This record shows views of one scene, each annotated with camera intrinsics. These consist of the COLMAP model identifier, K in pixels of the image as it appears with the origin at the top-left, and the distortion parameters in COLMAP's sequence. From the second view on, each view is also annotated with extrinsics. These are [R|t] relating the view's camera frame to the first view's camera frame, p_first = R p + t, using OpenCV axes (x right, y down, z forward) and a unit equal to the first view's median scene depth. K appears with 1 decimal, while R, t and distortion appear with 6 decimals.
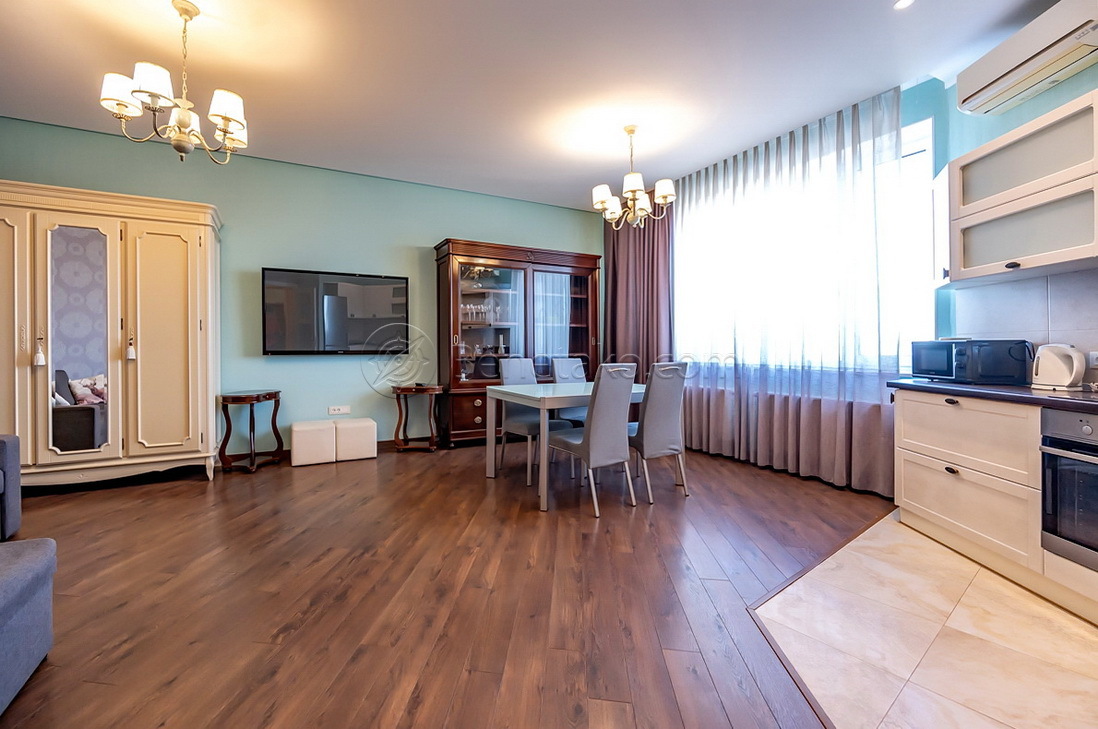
lens RADIAL K [[459.7, 0, 546.0], [0, 459.7, 354.7], [0, 0, 1]] dist [-0.003376, 0.000295]
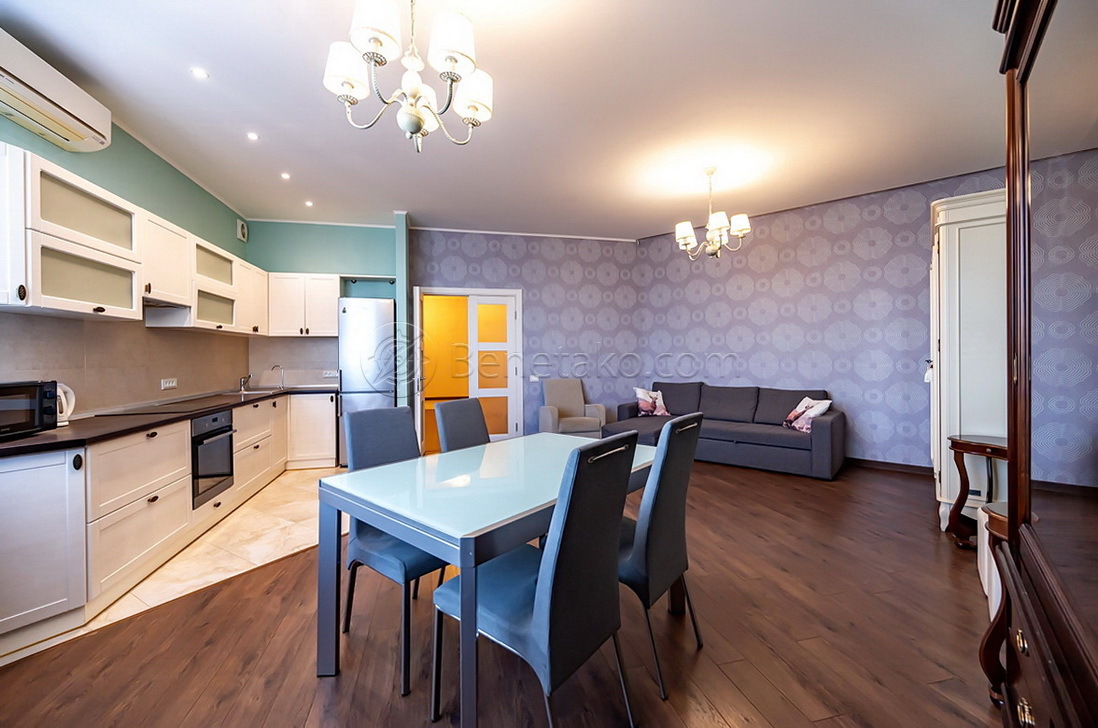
lens RADIAL K [[459.7, 0, 546.0], [0, 459.7, 354.2], [0, 0, 1]] dist [-0.003376, 0.000295]
pose [[-0.957538, 0.005275, -0.288259, 0.246817], [0.002672, 0.999952, 0.009424, -0.074865], [0.288295, 0.008253, -0.957506, 1.811643]]
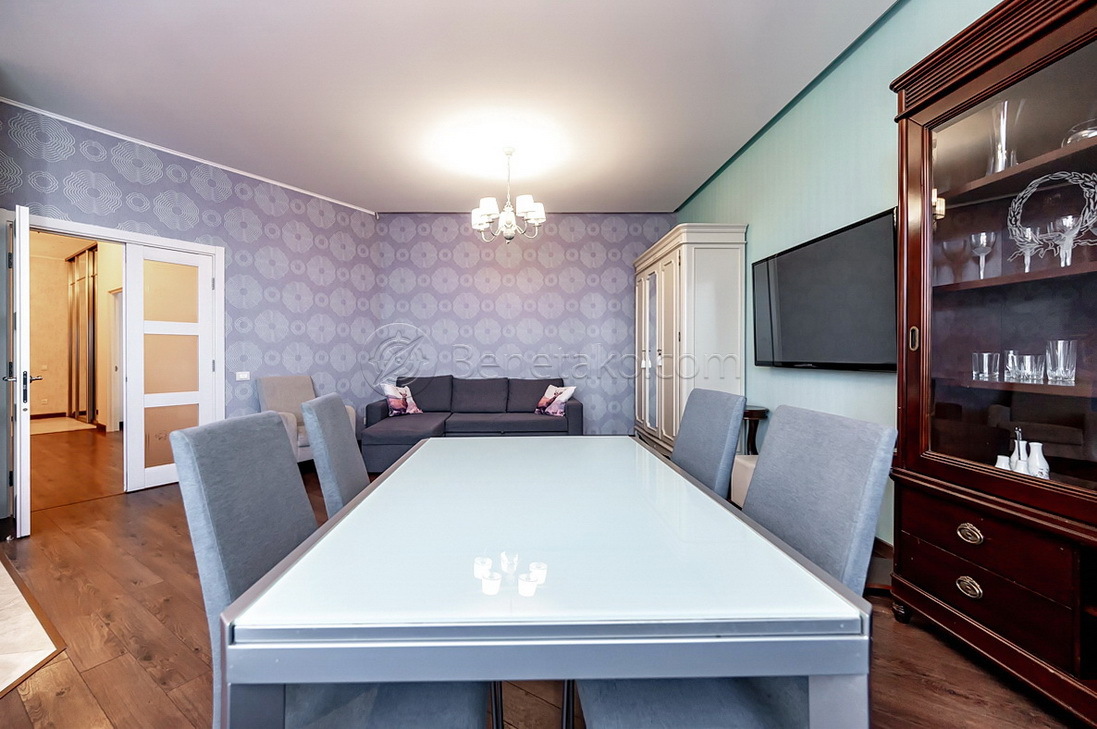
lens RADIAL K [[459.3, 0, 545.5], [0, 459.3, 354.7], [0, 0, 1]] dist [-0.003376, 0.000295]
pose [[-0.507623, 0.000272, -0.861579, 0.461439], [-0.007281, 0.999963, 0.004606, -0.030794], [0.861548, 0.008611, -0.507603, 1.408724]]
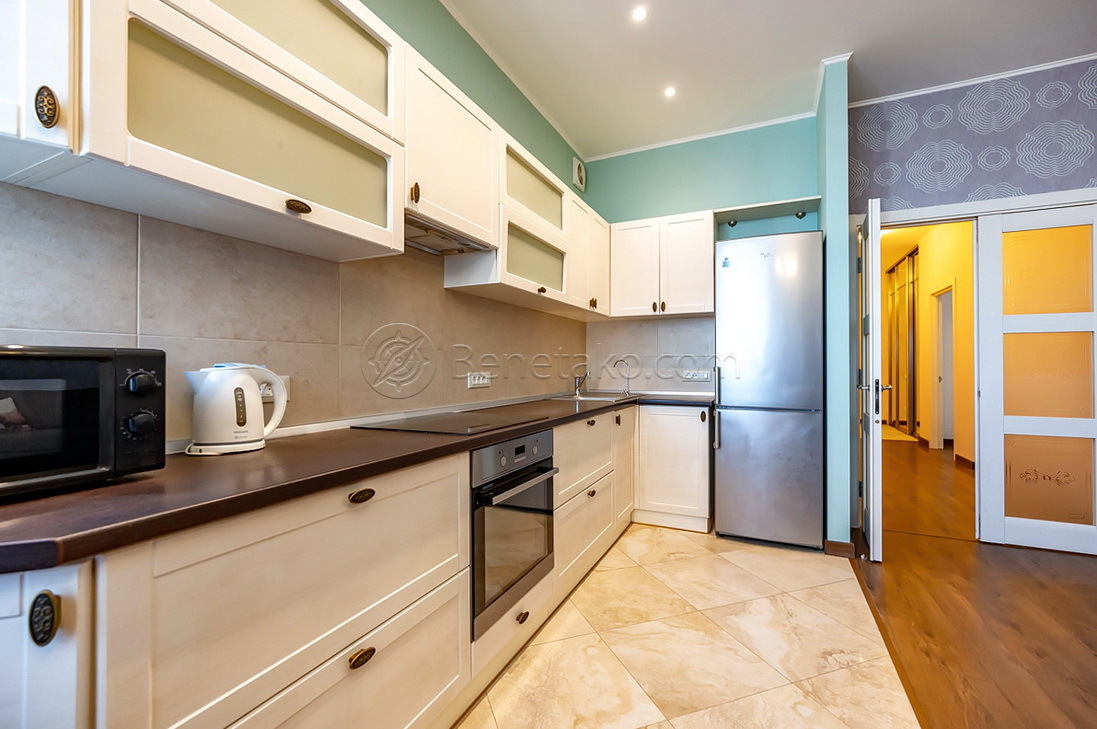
lens RADIAL K [[458.2, 0, 546.4], [0, 458.2, 360.9], [0, 0, 1]] dist [0.000770, 0.000489]
pose [[-0.926901, 0.000832, 0.375305, 0.446097], [0.000670, 1.000000, -0.000564, -0.019594], [-0.375305, -0.000271, -0.926901, 1.053187]]
